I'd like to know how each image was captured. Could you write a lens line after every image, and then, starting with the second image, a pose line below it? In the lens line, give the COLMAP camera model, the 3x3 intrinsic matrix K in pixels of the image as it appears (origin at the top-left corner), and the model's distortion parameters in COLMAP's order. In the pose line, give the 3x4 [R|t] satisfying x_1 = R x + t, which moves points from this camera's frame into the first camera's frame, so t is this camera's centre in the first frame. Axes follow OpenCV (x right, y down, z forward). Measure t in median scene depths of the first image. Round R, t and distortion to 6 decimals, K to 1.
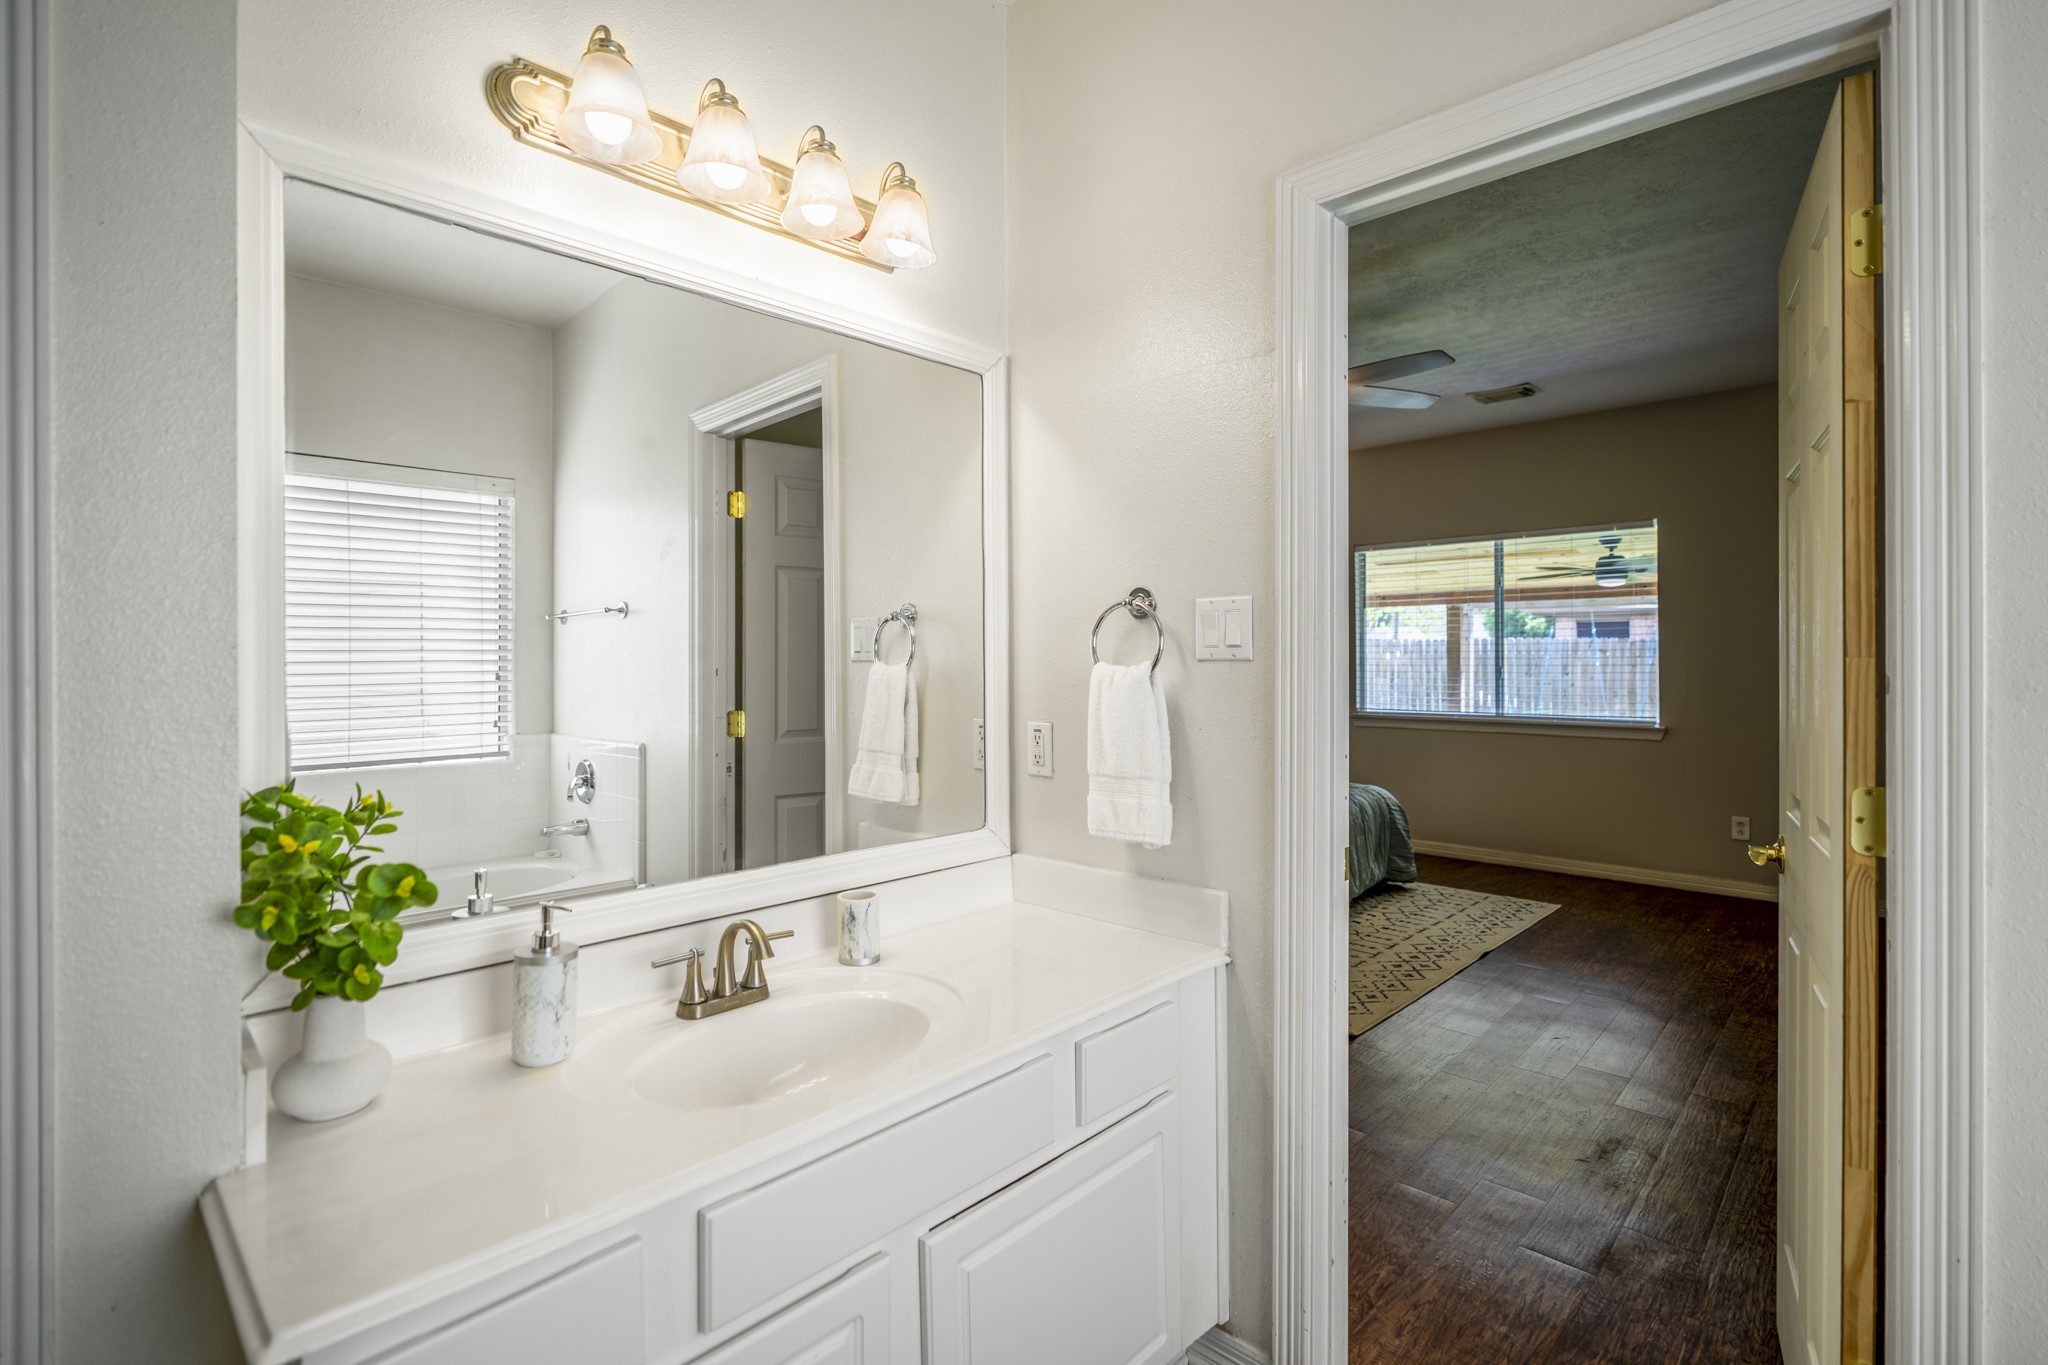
lens RADIAL K [[947.5, 0, 1025.7], [0, 947.5, 656.8], [0, 0, 1]] dist [-0.004572, -0.001041]
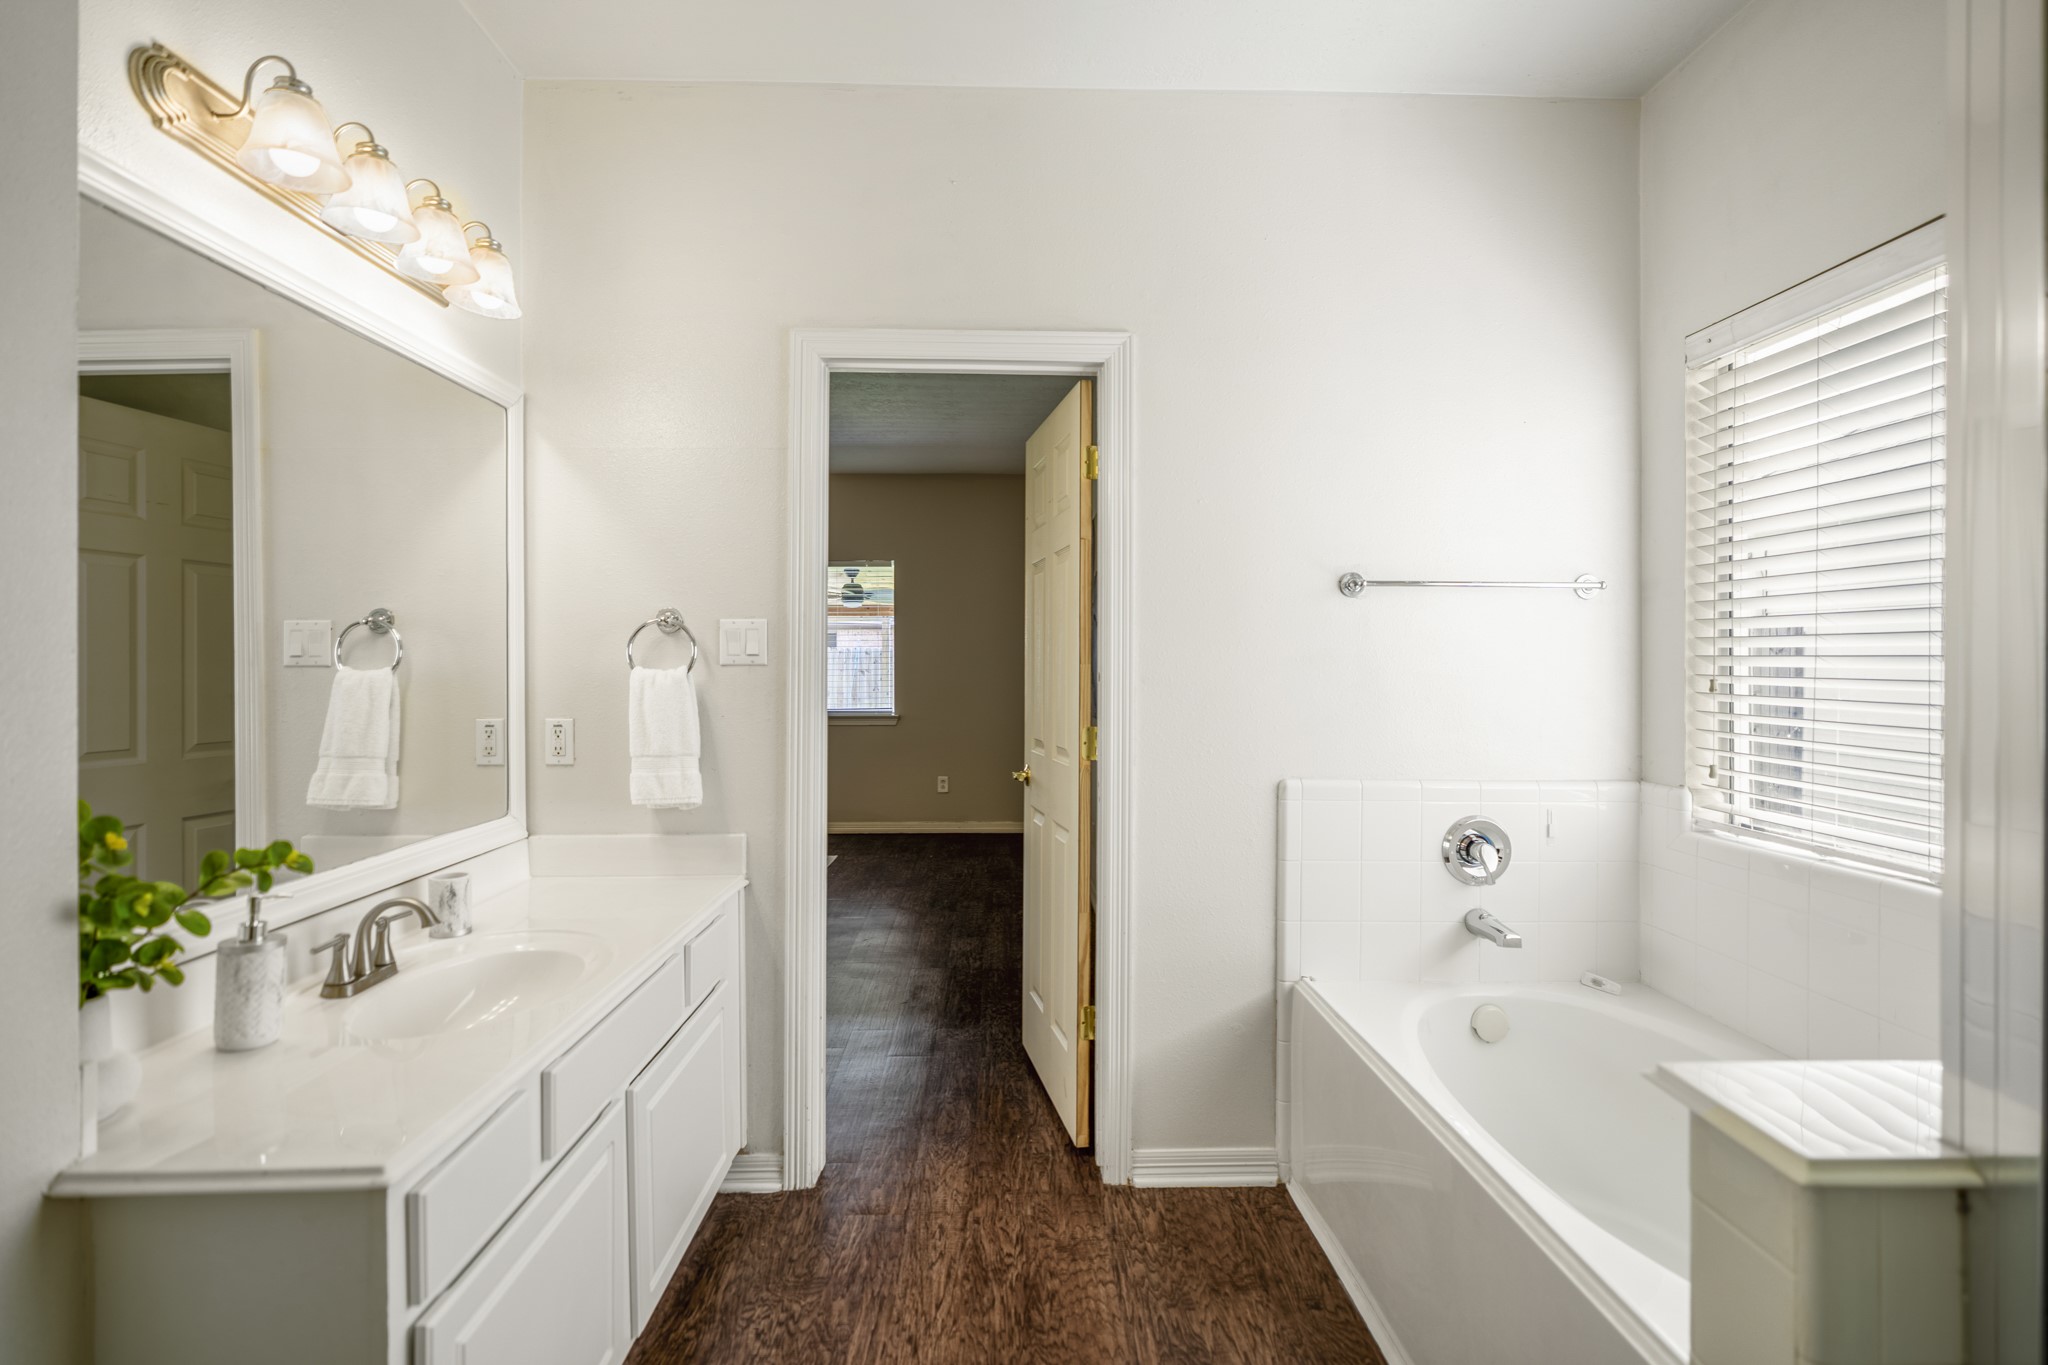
lens RADIAL K [[947.5, 0, 1024.5], [0, 947.5, 673.3], [0, 0, 1]] dist [-0.004572, -0.001041]
pose [[0.704366, -0.005044, 0.709819, -0.463702], [-0.002732, 0.999948, 0.009818, 0.001149], [-0.709832, -0.008855, 0.704315, -0.246751]]
